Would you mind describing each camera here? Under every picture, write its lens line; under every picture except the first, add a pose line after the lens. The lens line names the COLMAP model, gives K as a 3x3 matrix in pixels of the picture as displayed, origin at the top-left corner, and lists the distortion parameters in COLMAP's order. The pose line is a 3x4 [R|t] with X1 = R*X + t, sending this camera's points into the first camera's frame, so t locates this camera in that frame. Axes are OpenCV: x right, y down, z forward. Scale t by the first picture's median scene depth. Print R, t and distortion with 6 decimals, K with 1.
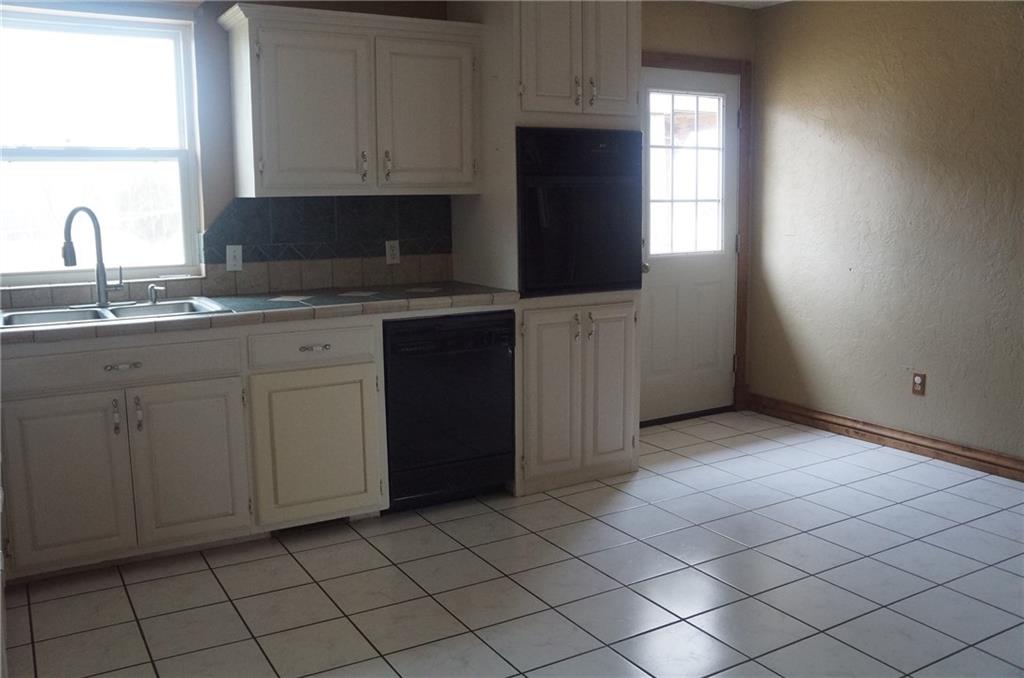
lens RADIAL K [[906.0, 0, 512.1], [0, 906.0, 333.6], [0, 0, 1]] dist [-0.097069, 0.060381]
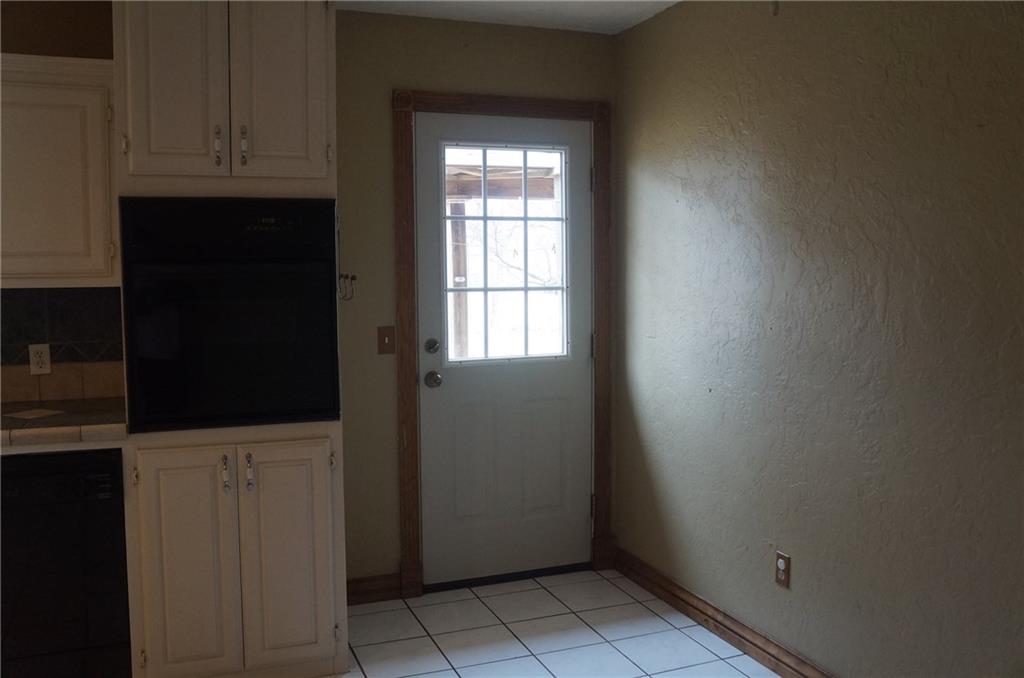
lens RADIAL K [[906.0, 0, 511.5], [0, 906.0, 335.5], [0, 0, 1]] dist [-0.097069, 0.060381]
pose [[0.985643, 0.019071, -0.167761, 0.367390], [-0.030412, 0.997402, -0.065298, -0.068503], [0.166079, 0.069462, 0.983663, 0.300630]]
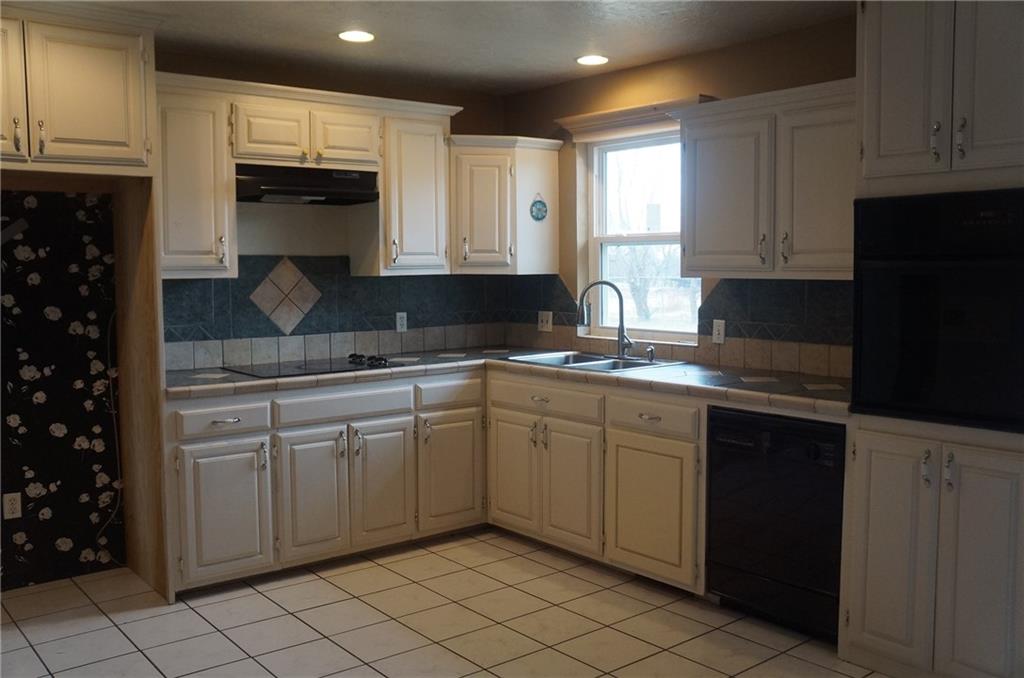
lens RADIAL K [[949.8, 0, 512.1], [0, 949.8, 339.7], [0, 0, 1]] dist [-0.035700, 0.000000]
pose [[0.133347, 0.088806, -0.987083, 0.677298], [-0.140915, 0.987557, 0.069813, -0.101680], [0.981000, 0.129786, 0.144202, 0.498389]]
